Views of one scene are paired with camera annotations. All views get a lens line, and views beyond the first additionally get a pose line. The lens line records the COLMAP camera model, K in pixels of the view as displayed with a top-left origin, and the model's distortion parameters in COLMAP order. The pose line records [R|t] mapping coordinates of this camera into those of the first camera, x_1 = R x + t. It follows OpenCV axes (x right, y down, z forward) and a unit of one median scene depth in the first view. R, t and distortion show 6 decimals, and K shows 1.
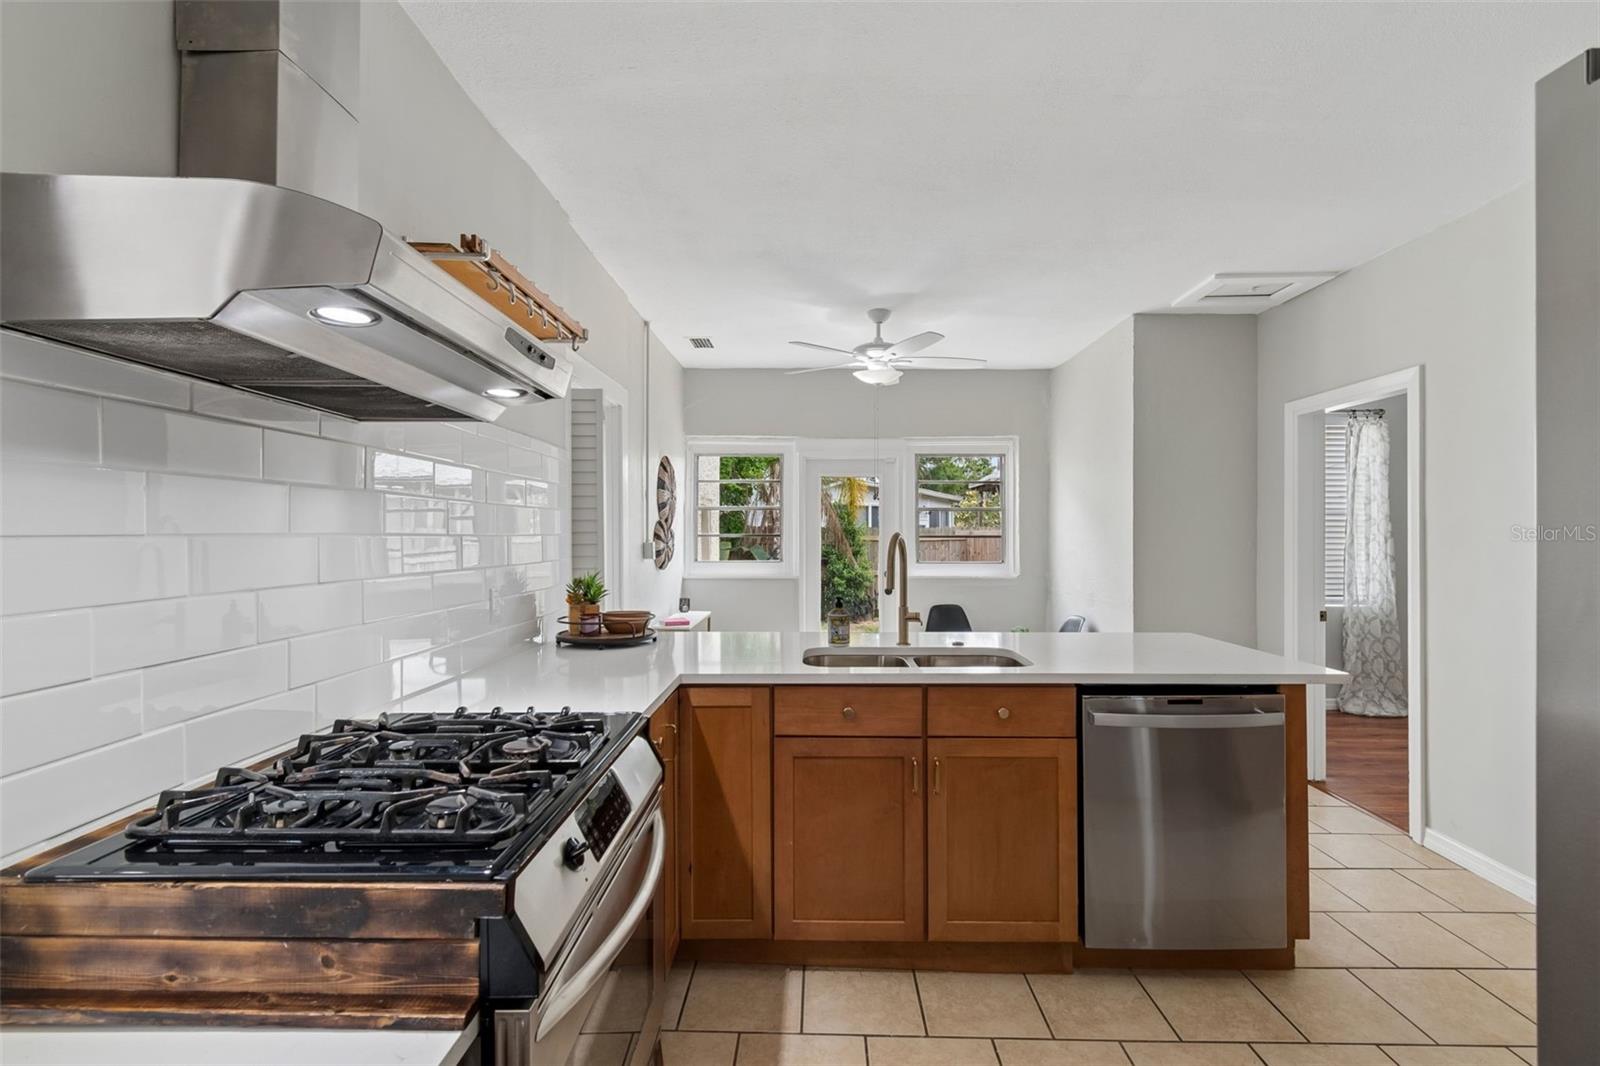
lens RADIAL K [[718.3, 0, 799.0], [0, 718.3, 534.2], [0, 0, 1]] dist [0.004593, 0.000174]
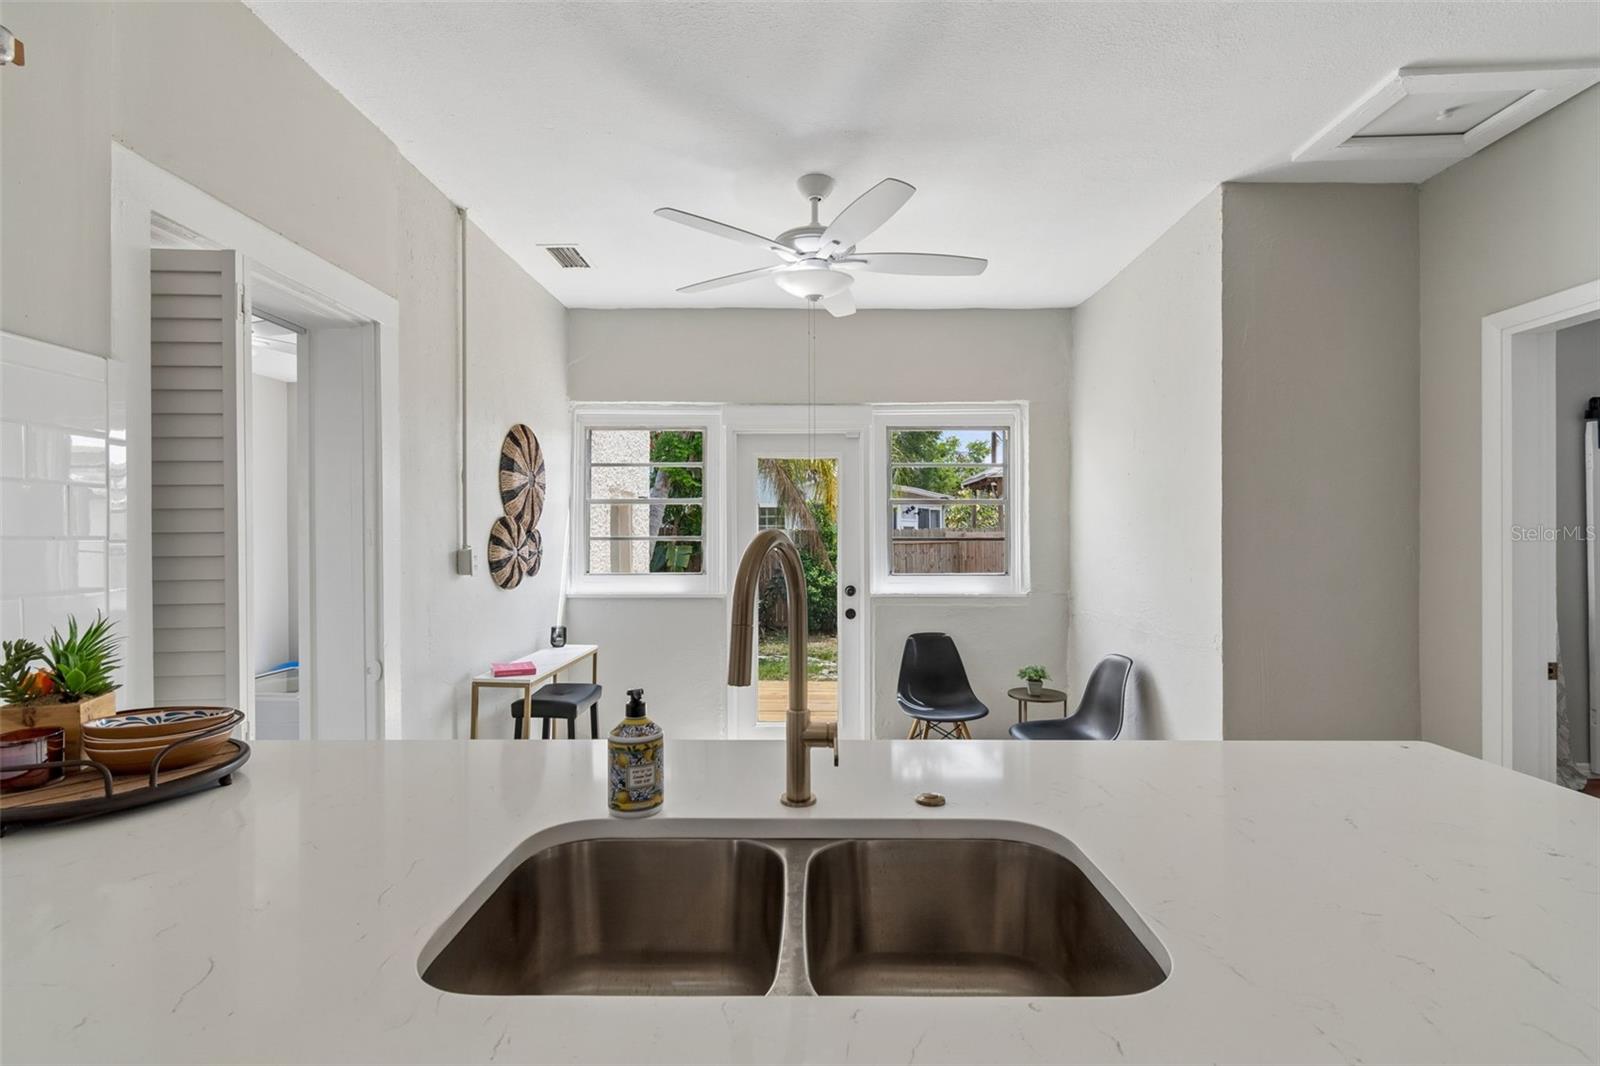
lens RADIAL K [[718.3, 0, 791.6], [0, 718.3, 537.9], [0, 0, 1]] dist [0.004593, 0.000174]
pose [[0.999996, -0.002854, -0.000270, 0.074599], [0.002854, 0.999996, 0.000870, 0.000902], [0.000267, -0.000871, 1.000000, 0.308892]]
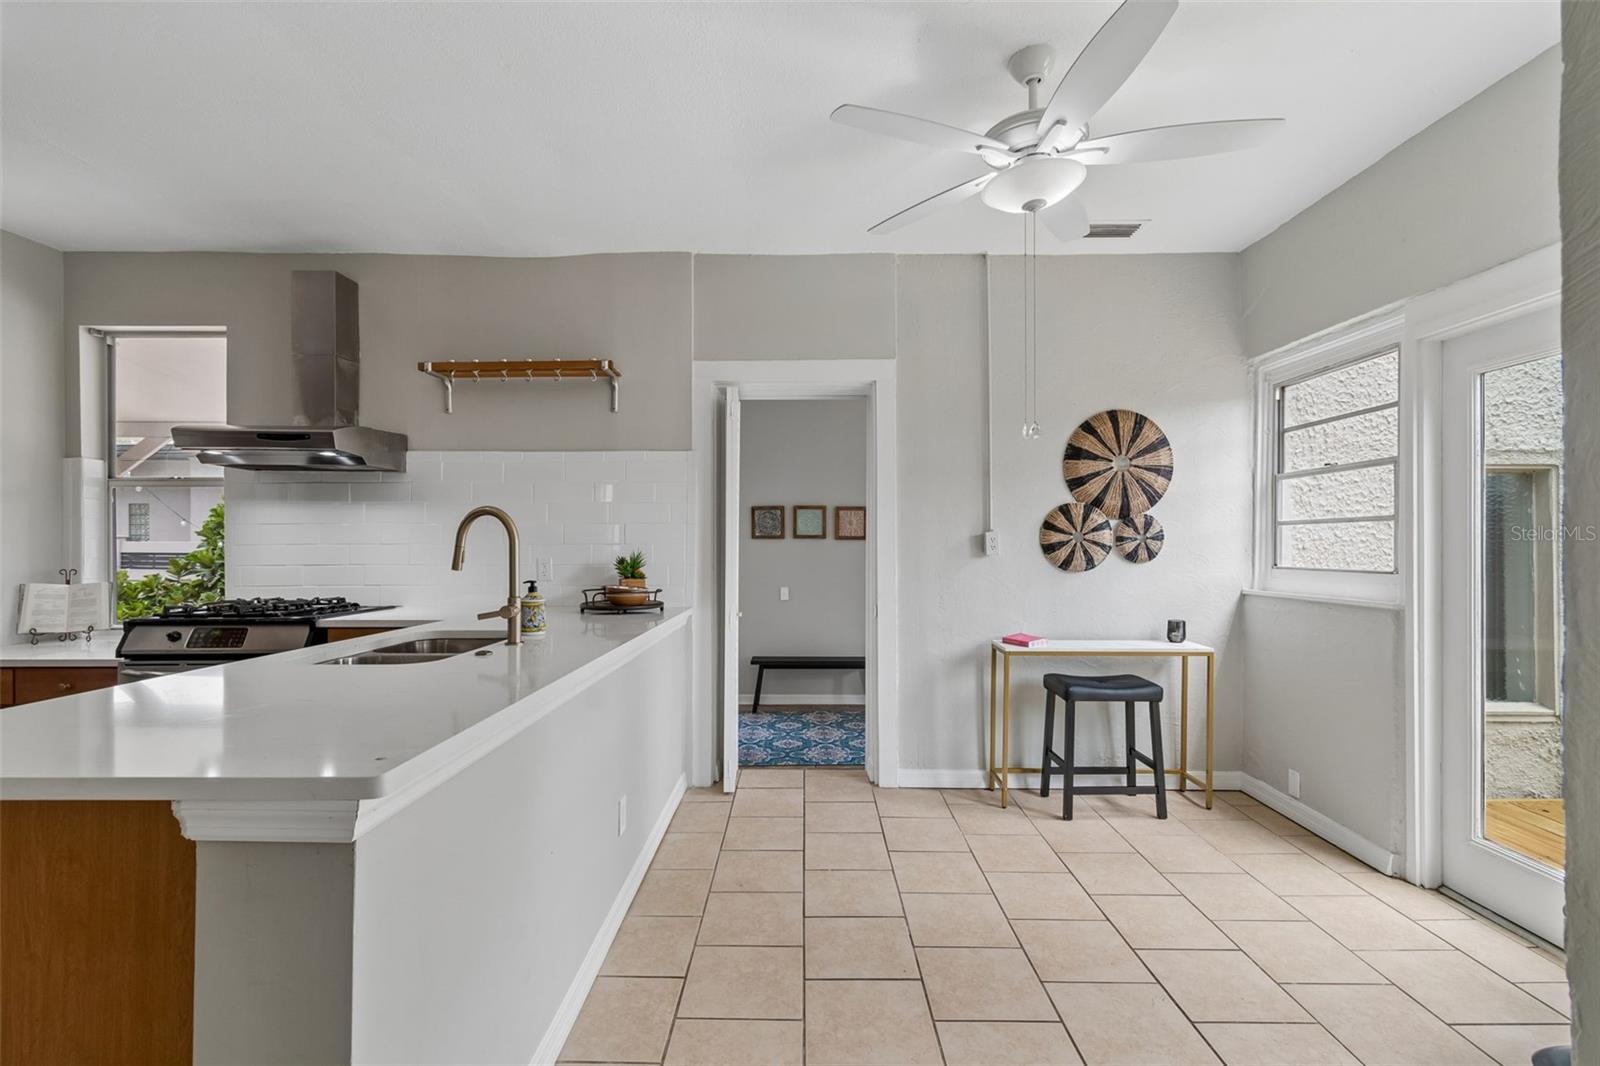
lens RADIAL K [[718.3, 0, 805.9], [0, 718.3, 547.5], [0, 0, 1]] dist [0.004593, 0.000174]
pose [[0.022235, 0.001324, -0.999752, 0.506791], [0.000941, 0.999999, 0.001345, 0.023225], [0.999752, -0.000970, 0.022234, 0.688041]]
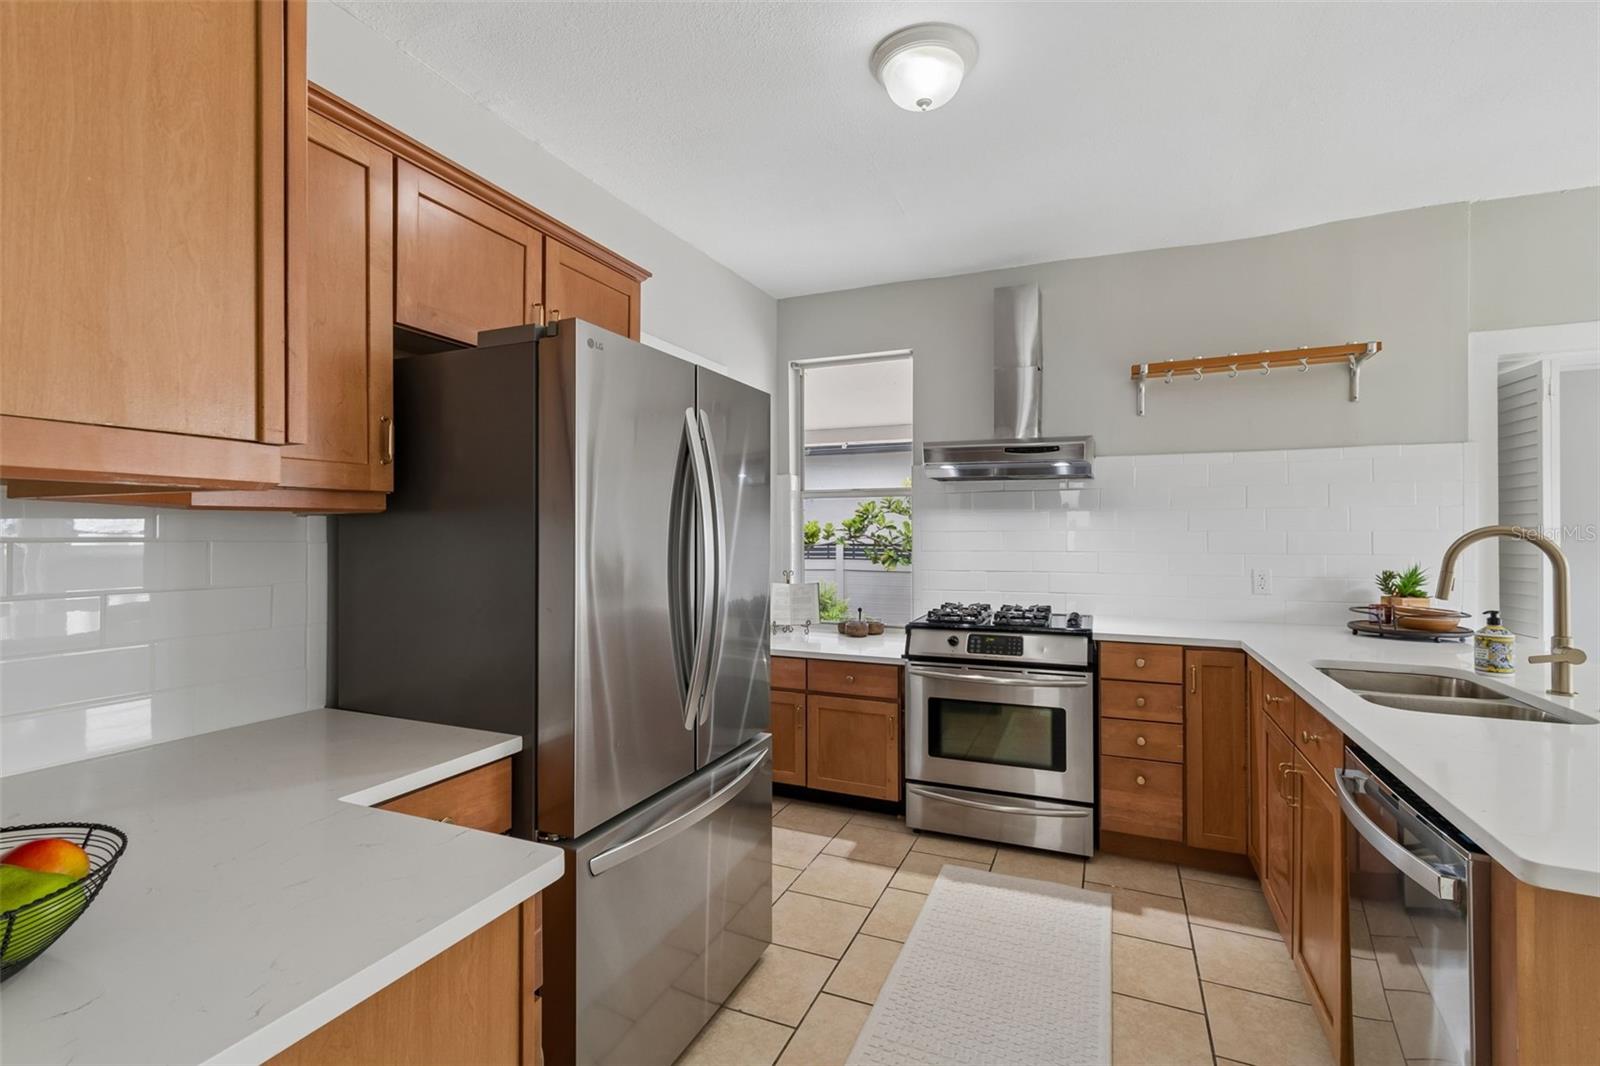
lens RADIAL K [[718.3, 0, 794.9], [0, 718.3, 528.0], [0, 0, 1]] dist [0.004593, 0.000174]
pose [[-0.372003, -0.005864, -0.928213, 0.539974], [0.000385, 0.999979, -0.006472, 0.002391], [0.928232, -0.002765, -0.371993, 0.308921]]
